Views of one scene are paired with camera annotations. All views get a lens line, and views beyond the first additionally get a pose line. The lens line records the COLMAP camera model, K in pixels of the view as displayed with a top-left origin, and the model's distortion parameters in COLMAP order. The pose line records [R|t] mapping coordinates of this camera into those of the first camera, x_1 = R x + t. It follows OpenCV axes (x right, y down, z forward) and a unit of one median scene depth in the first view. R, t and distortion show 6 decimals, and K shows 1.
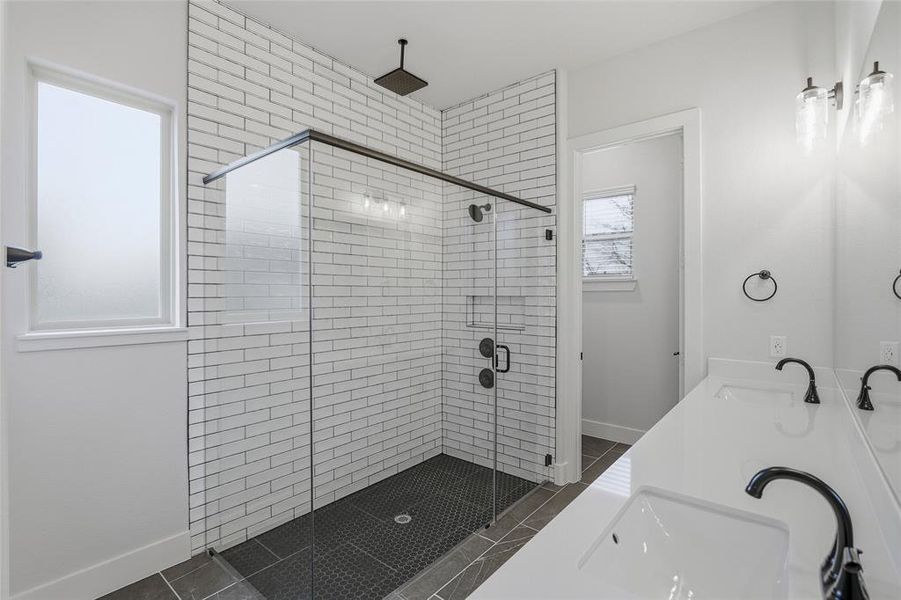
lens RADIAL K [[425.8, 0, 458.5], [0, 425.8, 295.2], [0, 0, 1]] dist [-0.010312, 0.000099]
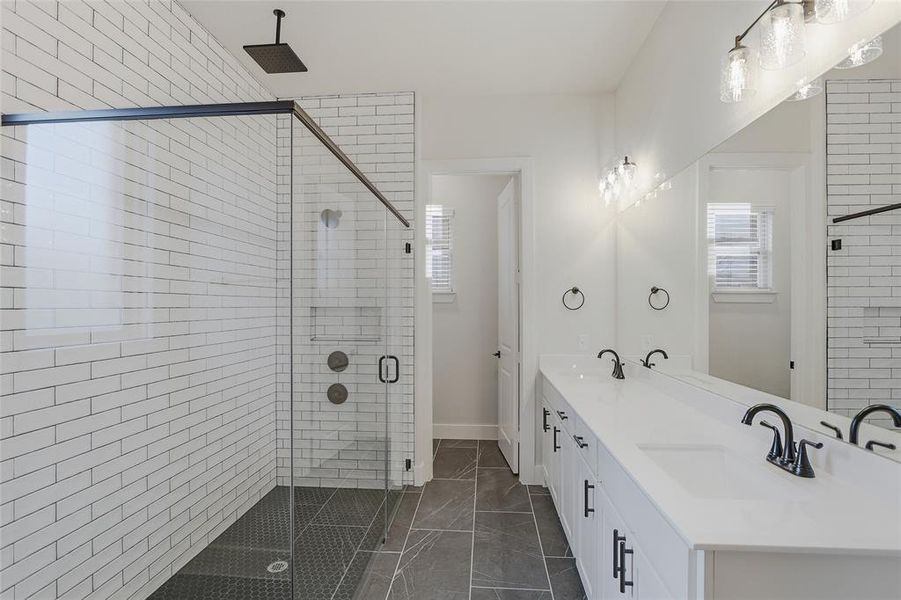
lens RADIAL K [[425.8, 0, 459.1], [0, 425.8, 304.0], [0, 0, 1]] dist [-0.010312, 0.000099]
pose [[0.819531, 0.001430, 0.573033, -0.284351], [0.003358, 0.999968, -0.007298, 0.003766], [-0.573025, 0.007905, 0.819500, 0.074952]]
